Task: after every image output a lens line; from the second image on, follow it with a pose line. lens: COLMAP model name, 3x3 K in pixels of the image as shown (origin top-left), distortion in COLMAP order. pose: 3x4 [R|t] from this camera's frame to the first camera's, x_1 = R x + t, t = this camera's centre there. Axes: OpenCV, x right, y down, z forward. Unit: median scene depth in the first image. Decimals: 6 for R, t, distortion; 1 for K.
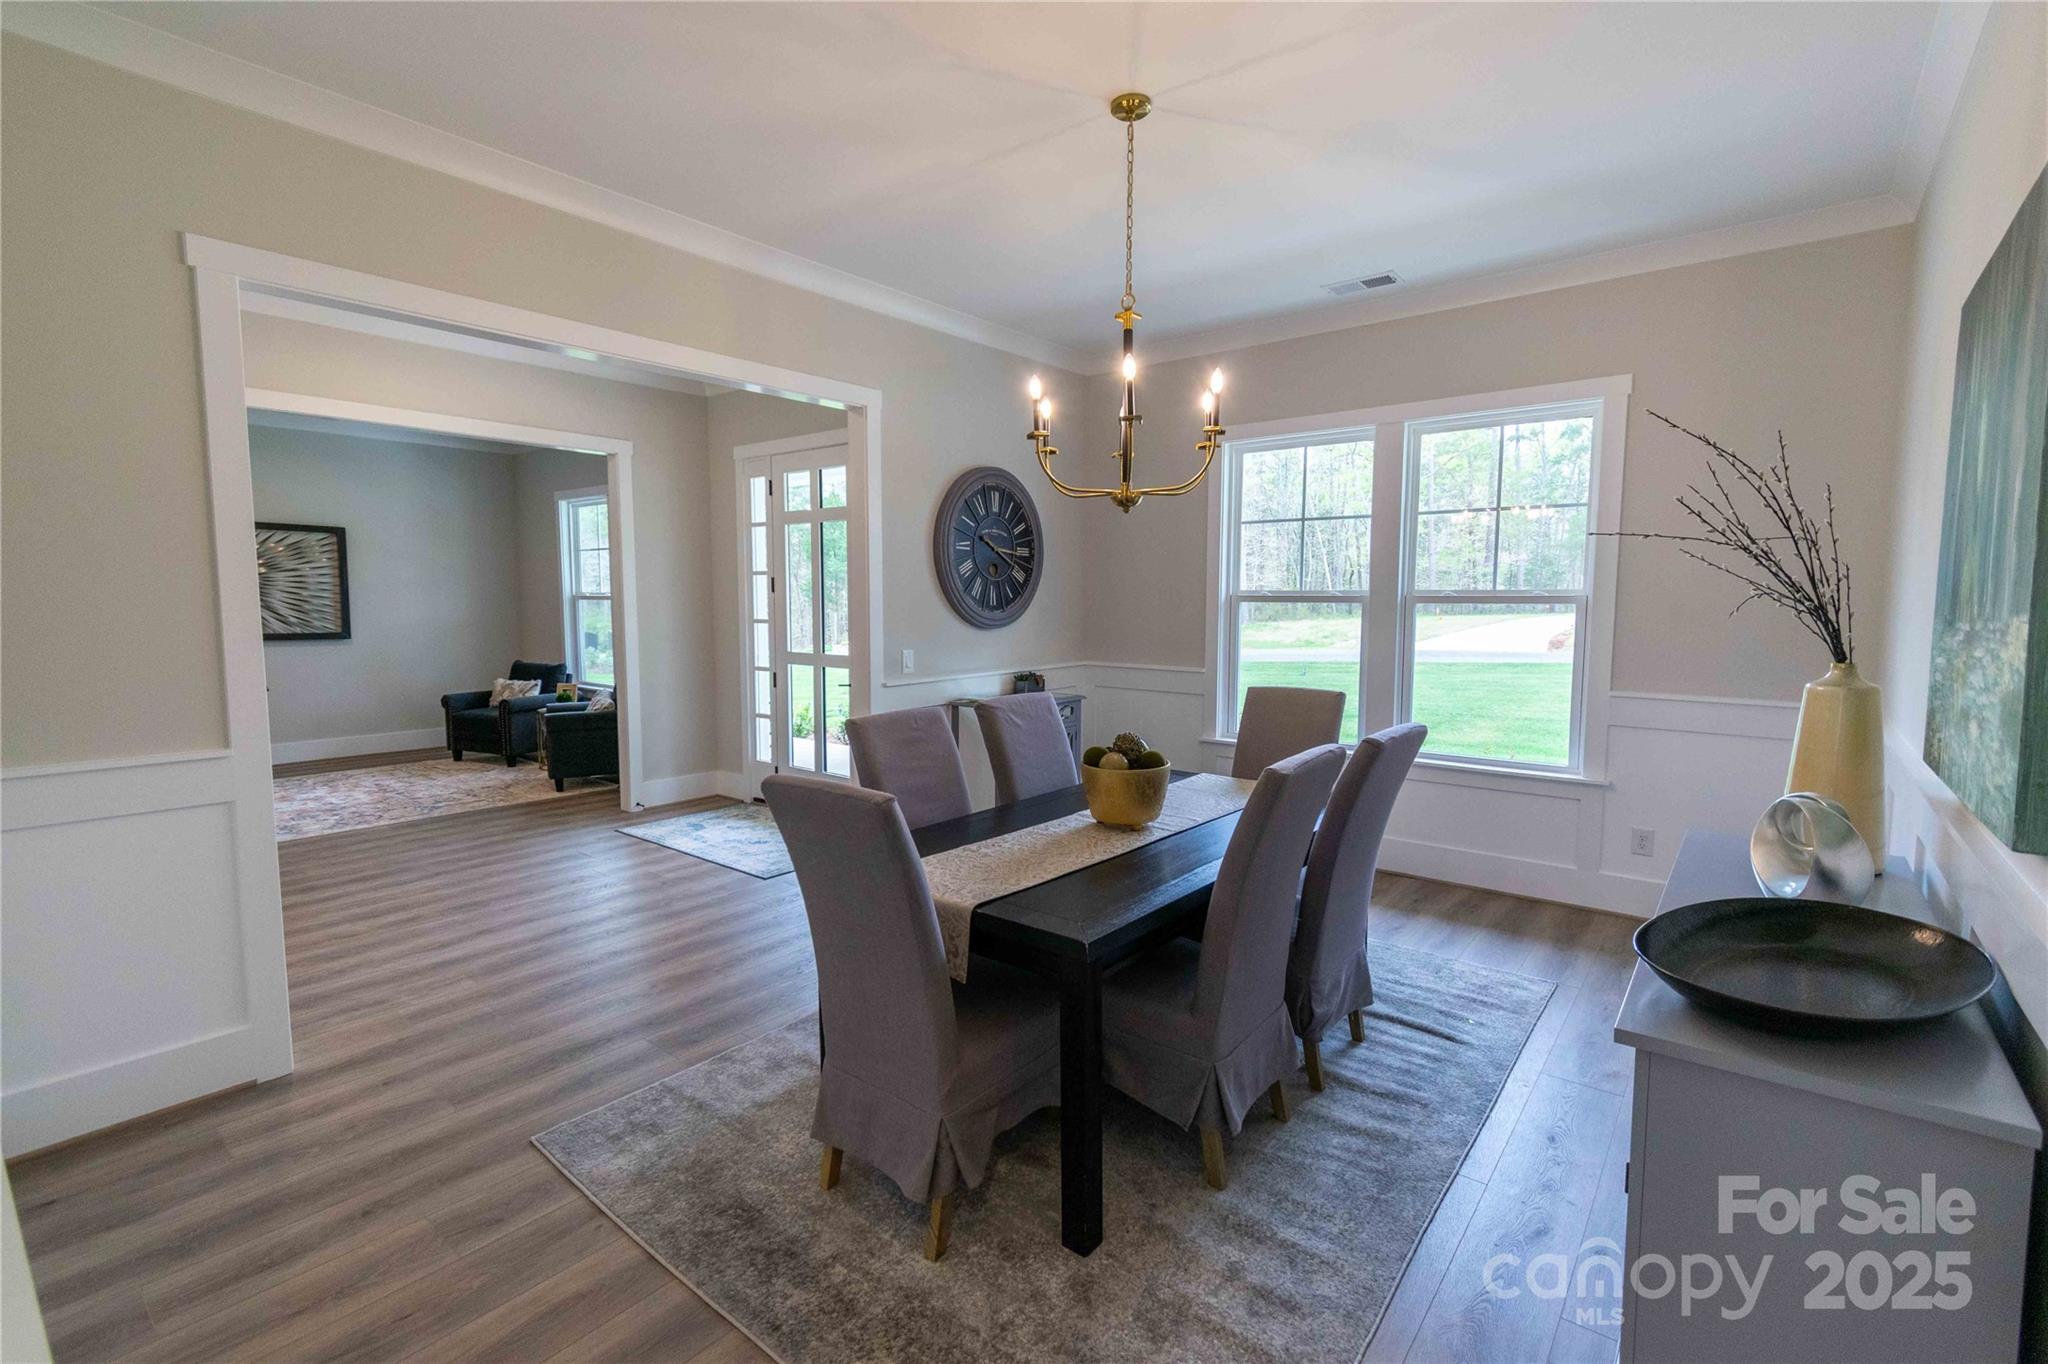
lens RADIAL K [[923.1, 0, 1030.7], [0, 923.1, 676.2], [0, 0, 1]] dist [0.003579, -0.003264]
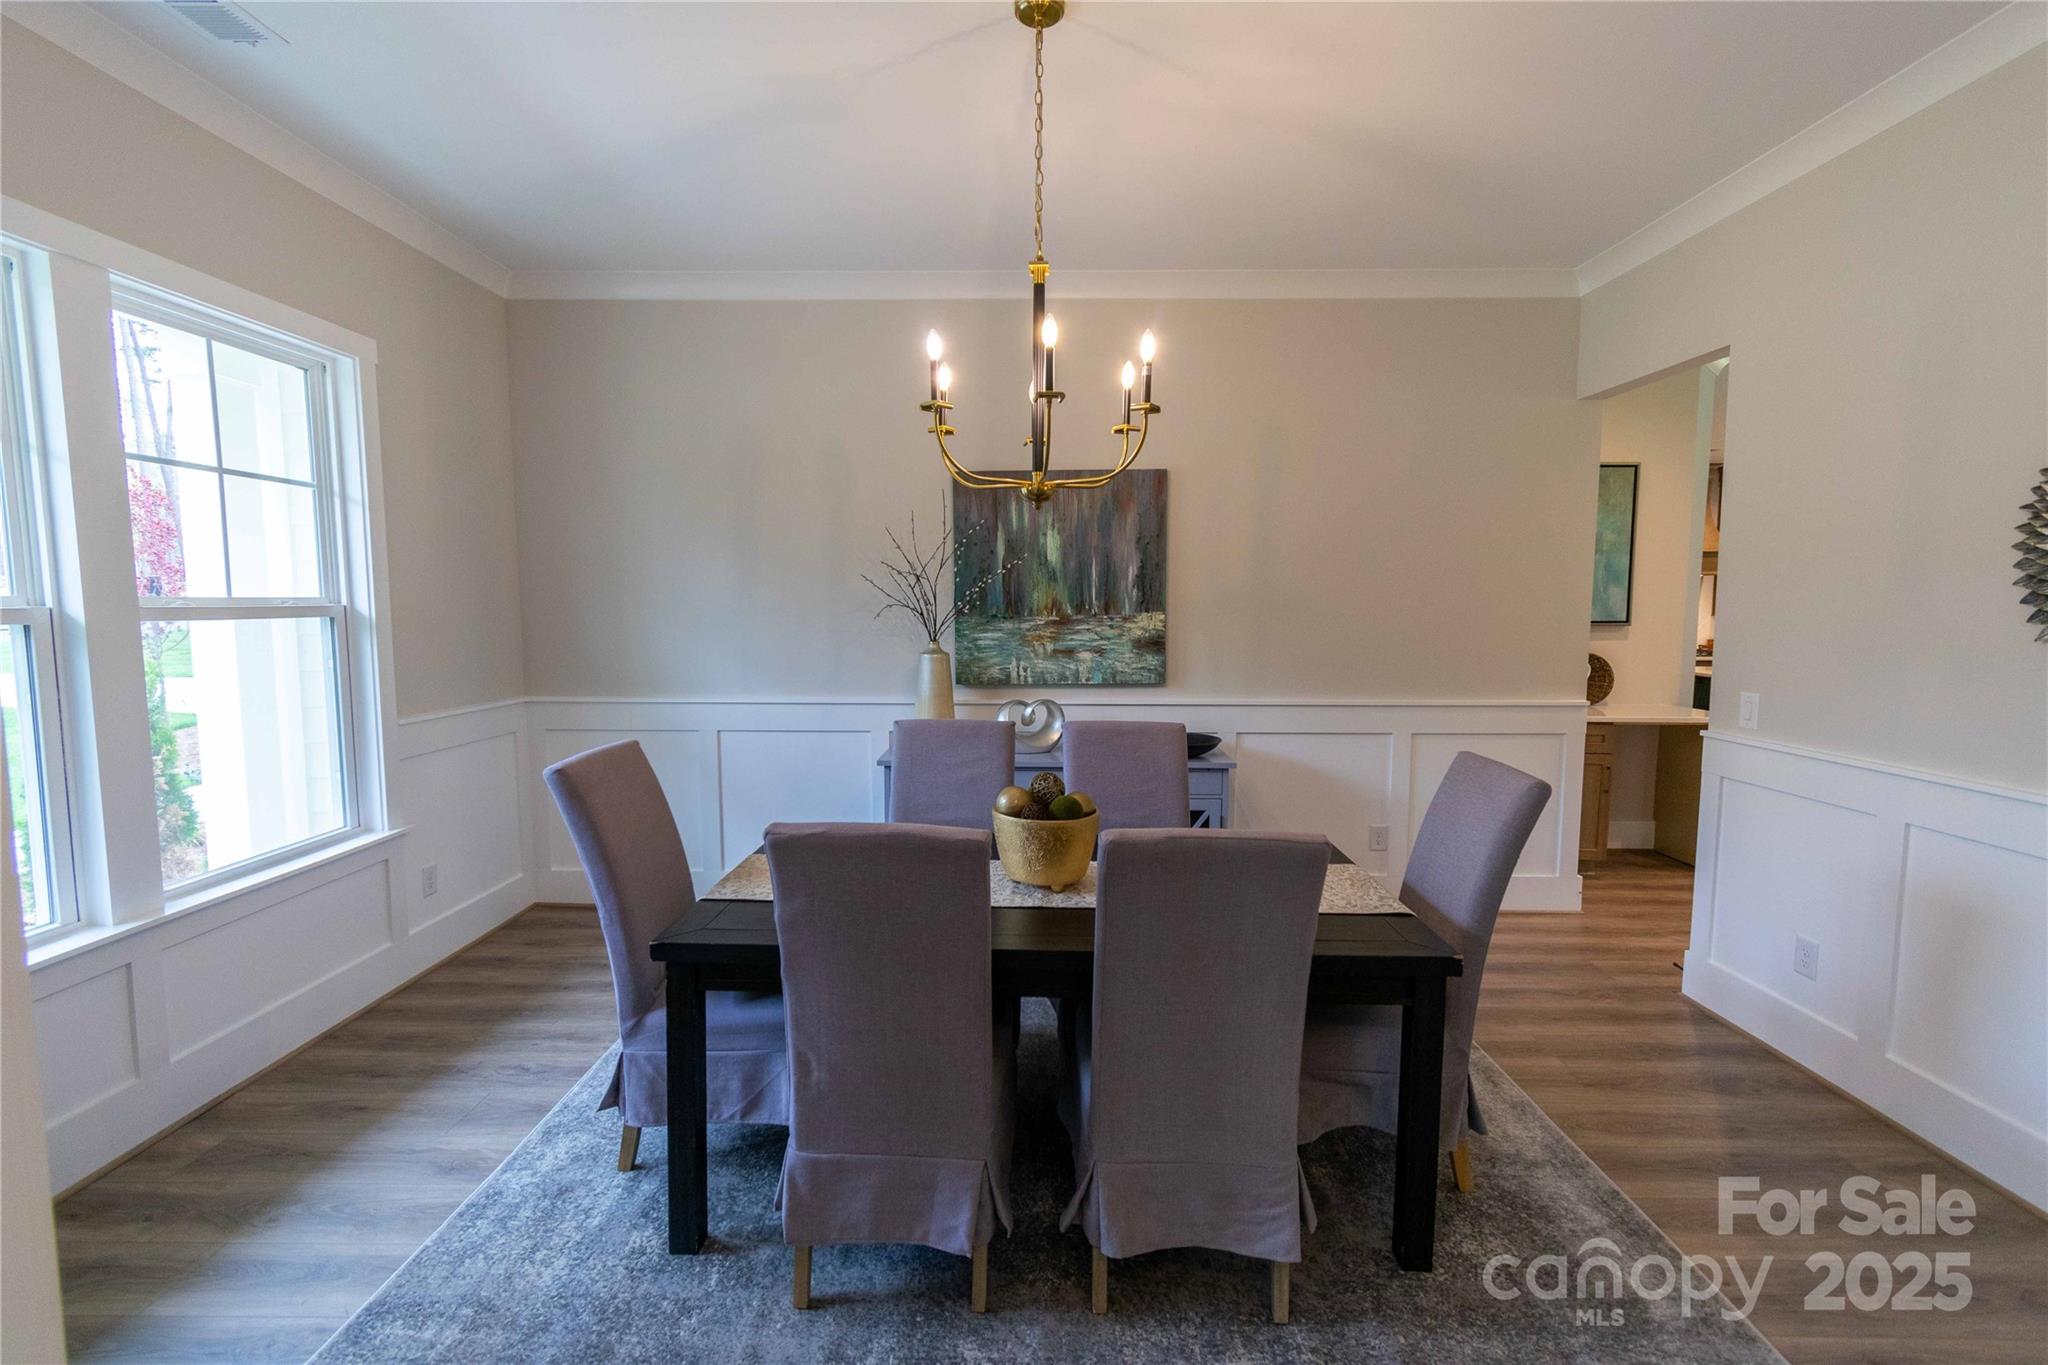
lens RADIAL K [[923.1, 0, 1022.9], [0, 923.1, 676.2], [0, 0, 1]] dist [0.003579, -0.003264]
pose [[-0.606111, -0.067748, 0.792490, -0.394008], [0.074615, 0.987129, 0.141454, -0.103150], [-0.791873, 0.144869, -0.593254, 1.093473]]
